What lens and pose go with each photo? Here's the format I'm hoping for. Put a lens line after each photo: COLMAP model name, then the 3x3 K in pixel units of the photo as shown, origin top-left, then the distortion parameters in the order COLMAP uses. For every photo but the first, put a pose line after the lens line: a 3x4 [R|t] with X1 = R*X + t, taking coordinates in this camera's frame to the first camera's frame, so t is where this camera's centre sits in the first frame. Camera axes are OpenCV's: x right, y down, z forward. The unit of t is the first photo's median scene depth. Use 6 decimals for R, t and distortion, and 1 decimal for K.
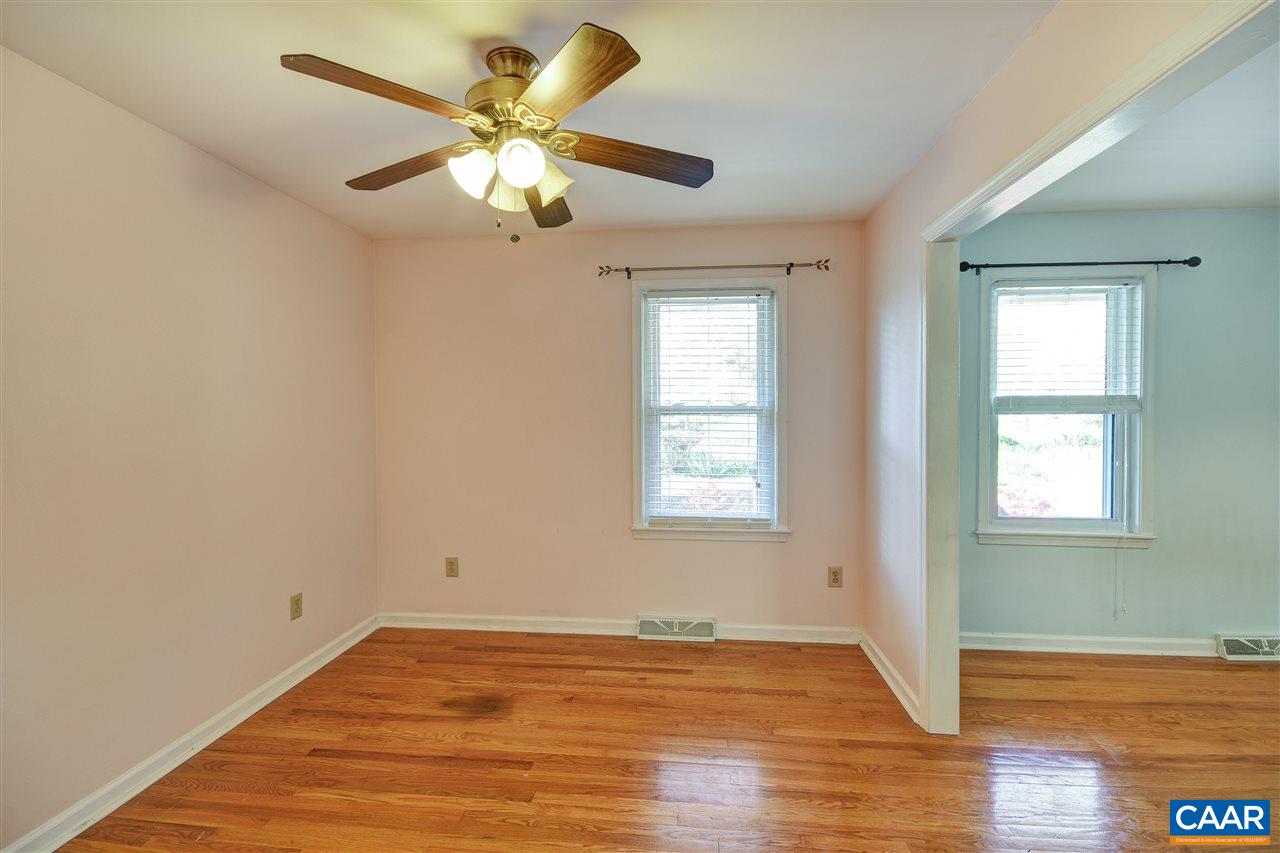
lens RADIAL K [[653.4, 0, 636.8], [0, 653.4, 431.6], [0, 0, 1]] dist [-0.002165, -0.000869]
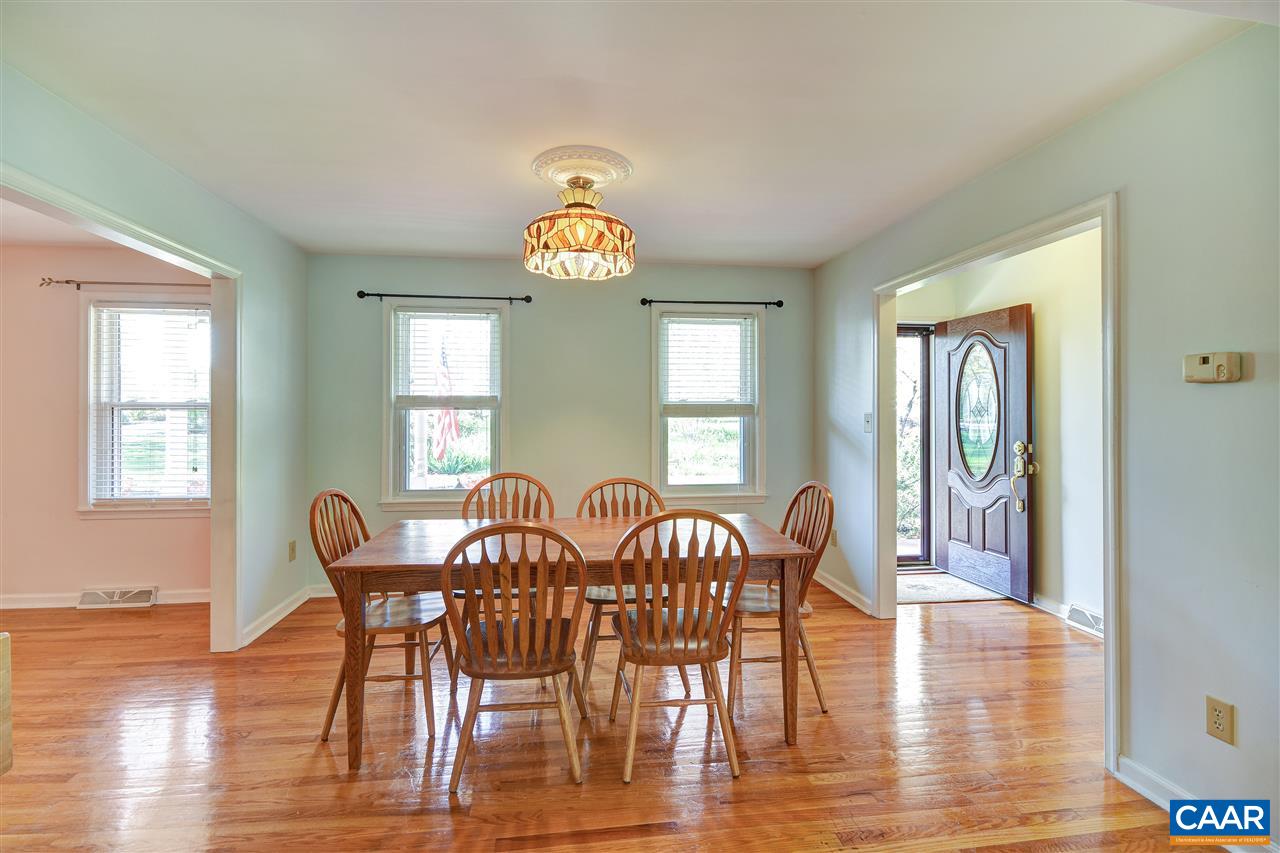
lens RADIAL K [[570.1, 0, 641.2], [0, 570.1, 419.5], [0, 0, 1]] dist [-0.000772, -0.000231]
pose [[0.971910, 0.002249, 0.235343, 0.710422], [0.003637, 0.999691, -0.024572, 0.018827], [-0.235326, 0.024737, 0.971602, -0.187263]]
